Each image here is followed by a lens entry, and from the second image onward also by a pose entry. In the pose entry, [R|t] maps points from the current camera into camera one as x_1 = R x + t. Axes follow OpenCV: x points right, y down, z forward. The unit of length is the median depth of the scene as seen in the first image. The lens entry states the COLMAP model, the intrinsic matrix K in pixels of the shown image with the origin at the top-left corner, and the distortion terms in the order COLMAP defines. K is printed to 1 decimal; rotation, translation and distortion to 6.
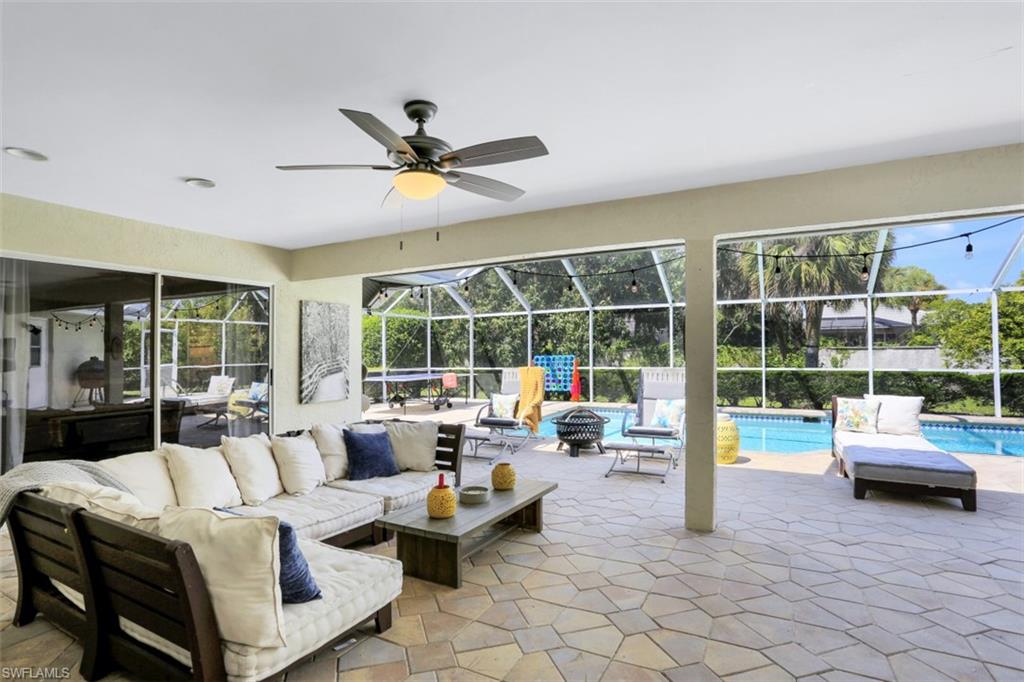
lens RADIAL K [[512.7, 0, 509.2], [0, 512.7, 343.3], [0, 0, 1]] dist [-0.035667, 0.004426]
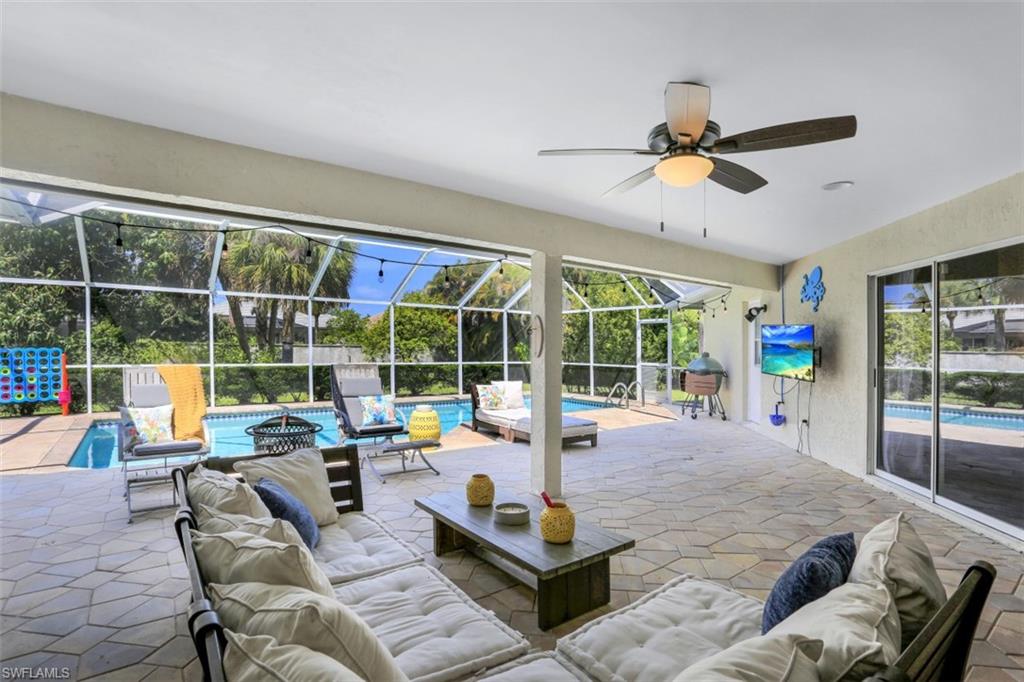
lens RADIAL K [[512.7, 0, 503.4], [0, 512.7, 347.0], [0, 0, 1]] dist [-0.035667, 0.004426]
pose [[0.434493, 0.015075, 0.900549, -0.219257], [-0.029046, 0.999574, -0.002718, 0.005534], [-0.900207, -0.024976, 0.434746, 0.161814]]
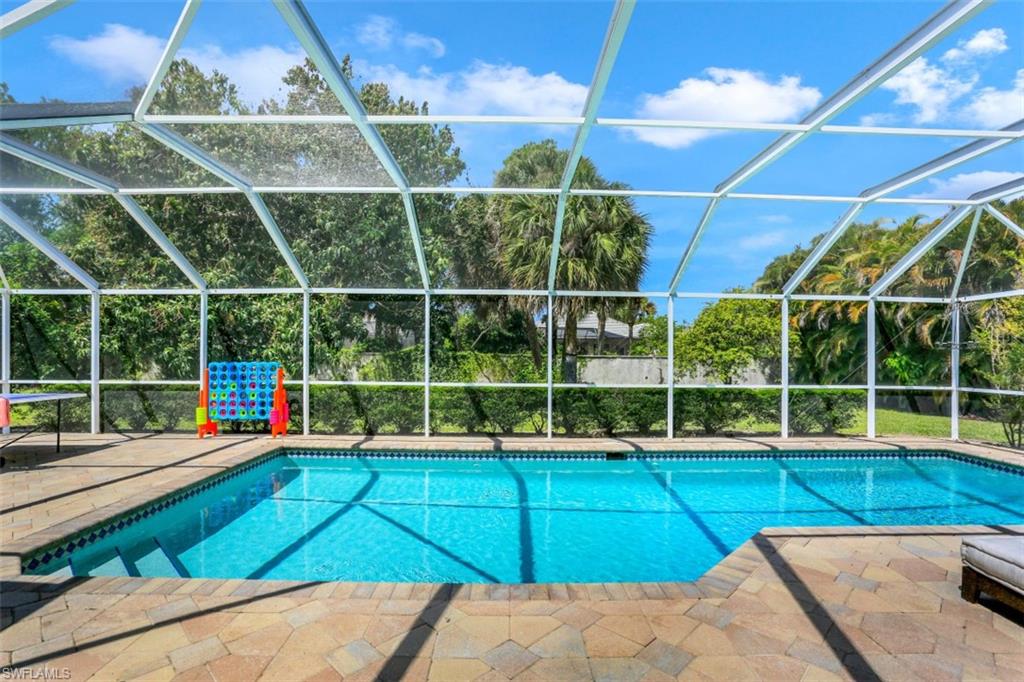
lens RADIAL K [[512.7, 0, 520.8], [0, 512.7, 377.9], [0, 0, 1]] dist [-0.035667, 0.004426]
pose [[0.869063, -0.004609, 0.494680, 0.076223], [-0.025398, 0.998222, 0.053921, 0.000886], [-0.494049, -0.059424, 0.867401, 0.302489]]
